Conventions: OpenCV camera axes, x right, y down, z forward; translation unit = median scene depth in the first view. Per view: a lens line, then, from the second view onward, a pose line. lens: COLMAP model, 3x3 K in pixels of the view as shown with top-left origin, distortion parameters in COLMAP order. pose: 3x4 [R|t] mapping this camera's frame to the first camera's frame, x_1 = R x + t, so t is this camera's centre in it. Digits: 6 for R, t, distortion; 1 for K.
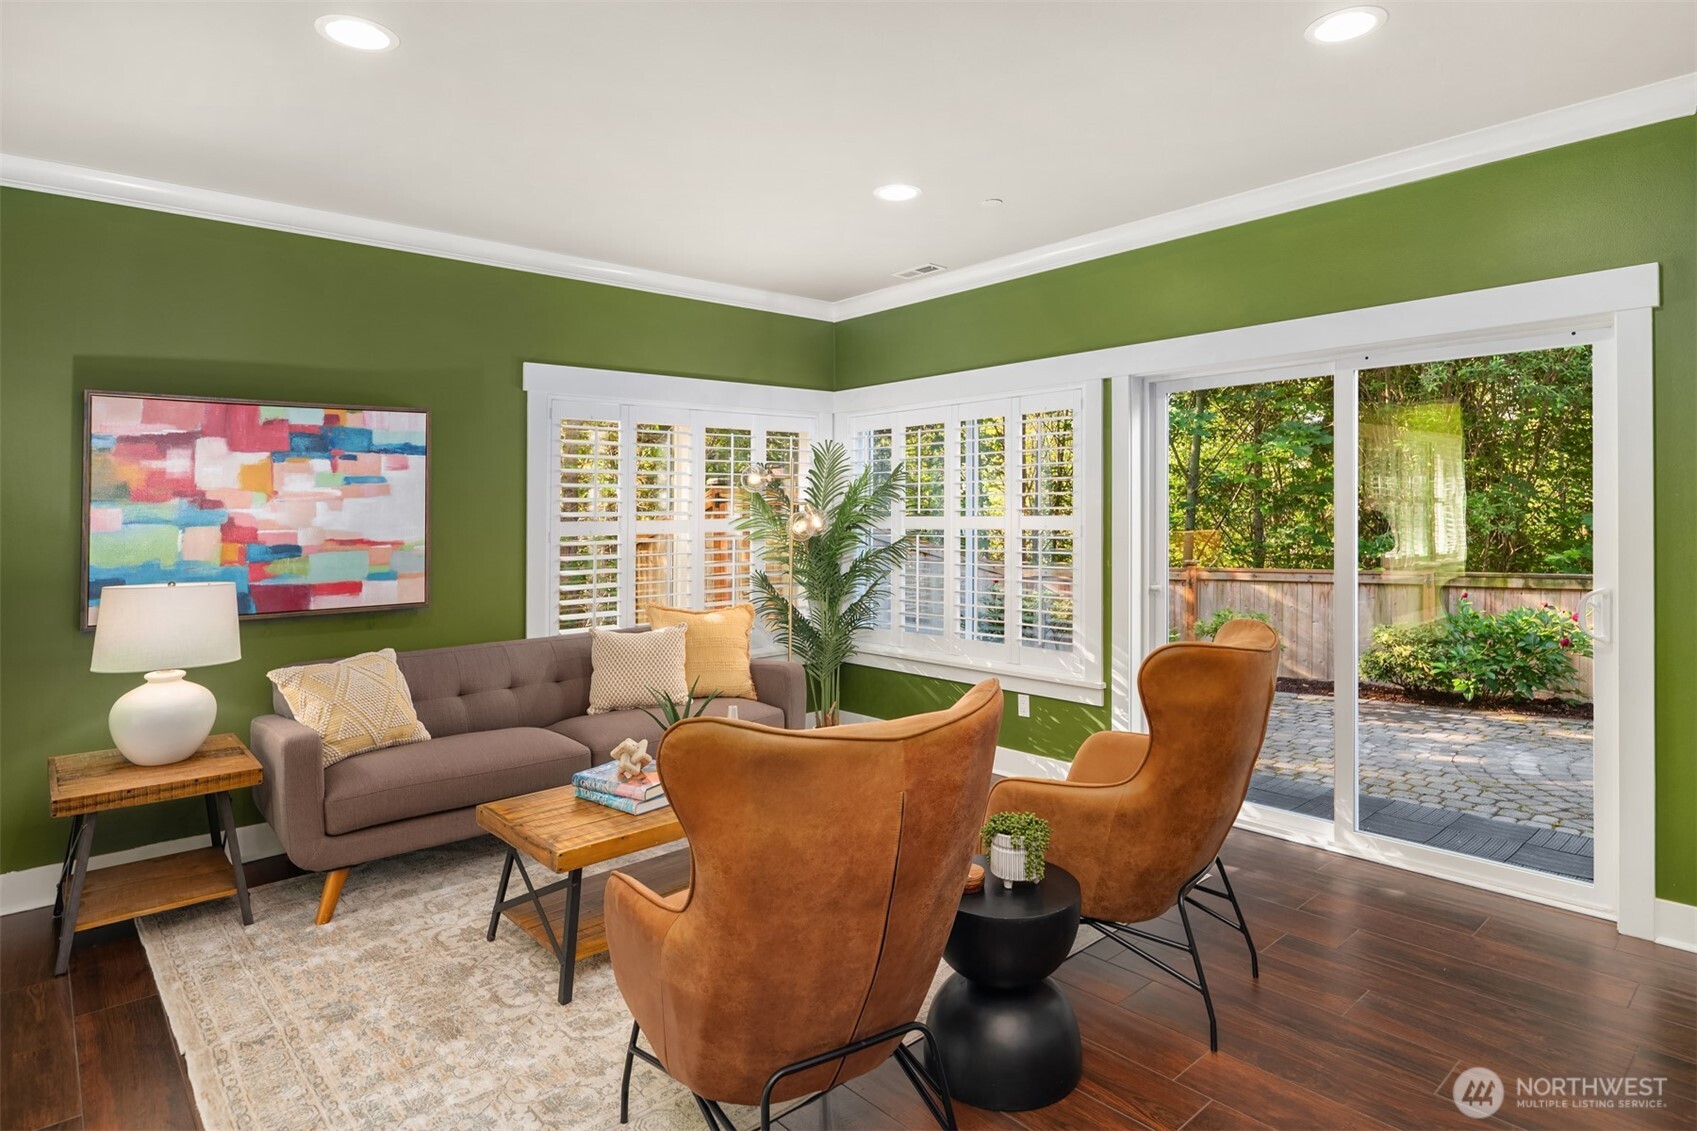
lens RADIAL K [[929.5, 0, 880.7], [0, 929.5, 504.4], [0, 0, 1]] dist [-0.005593, -0.001990]
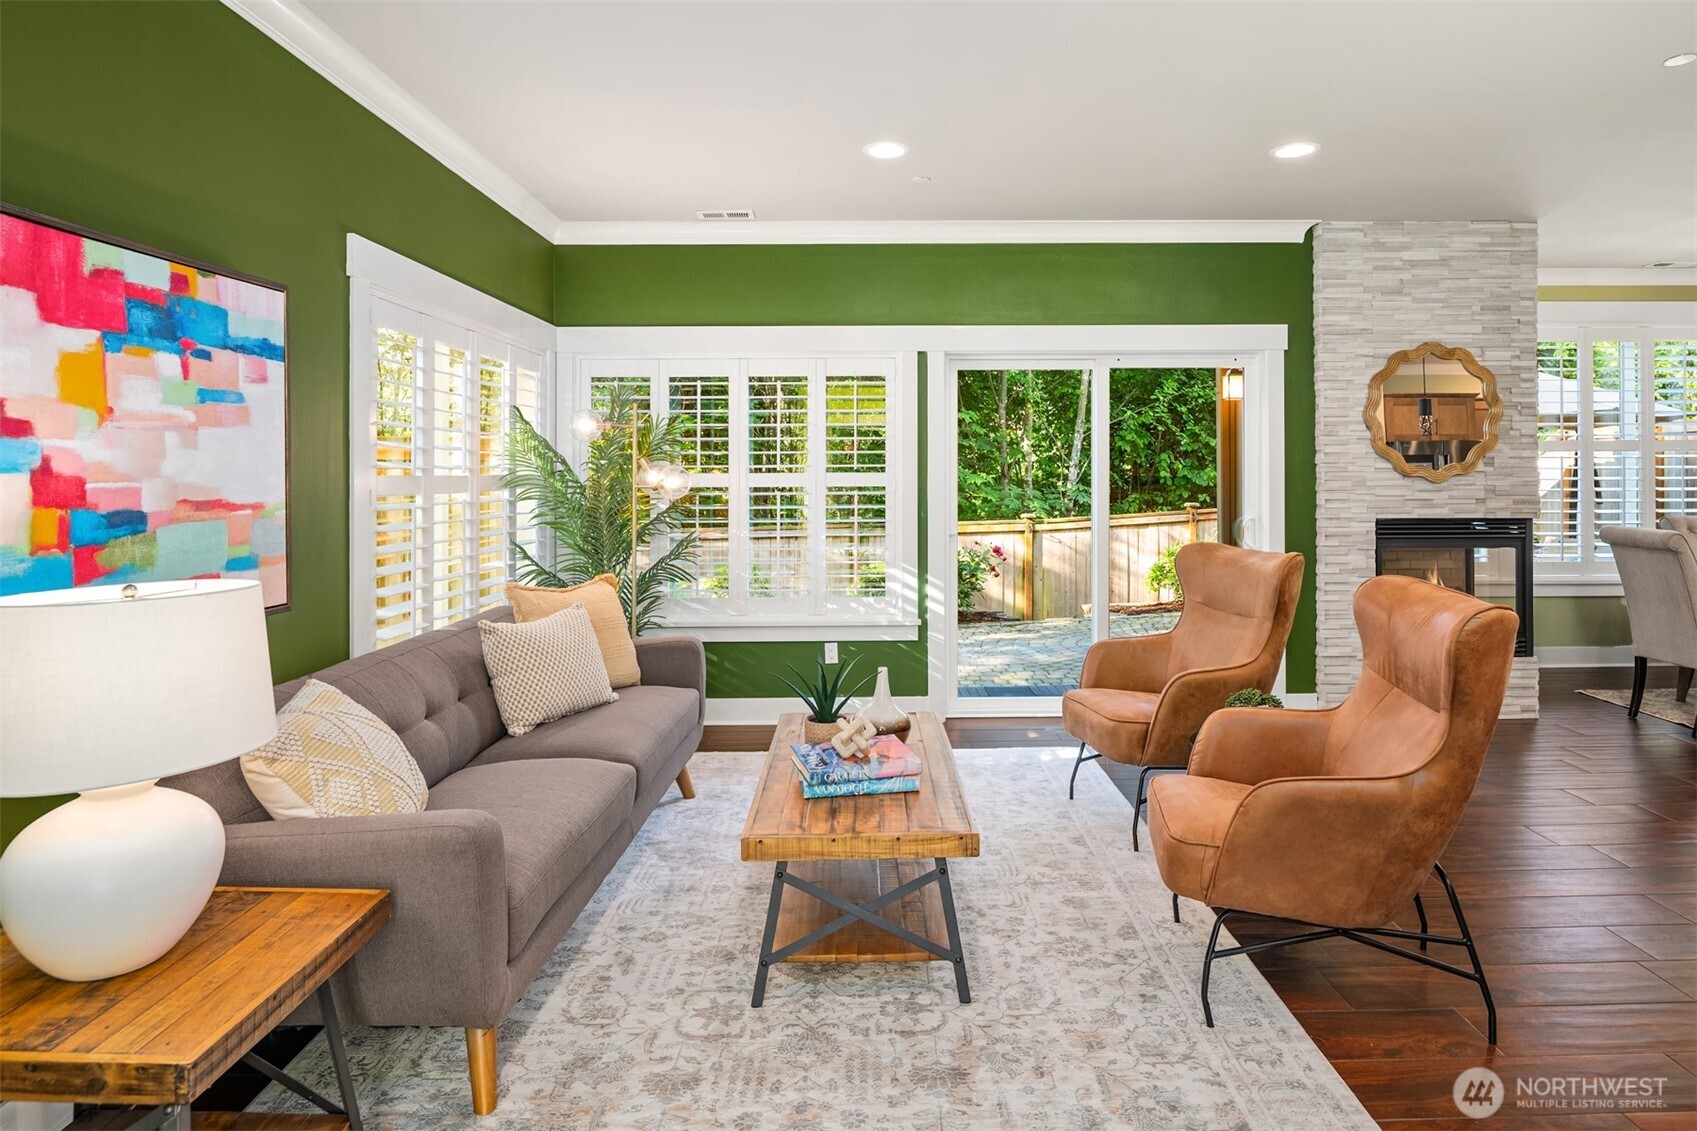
lens RADIAL K [[929.5, 0, 897.3], [0, 929.5, 481.7], [0, 0, 1]] dist [-0.005593, -0.001990]
pose [[0.656299, 0.002338, 0.754498, -0.732829], [-0.010994, 0.999919, 0.006465, 0.018465], [-0.754421, -0.012537, 0.656271, 0.318377]]
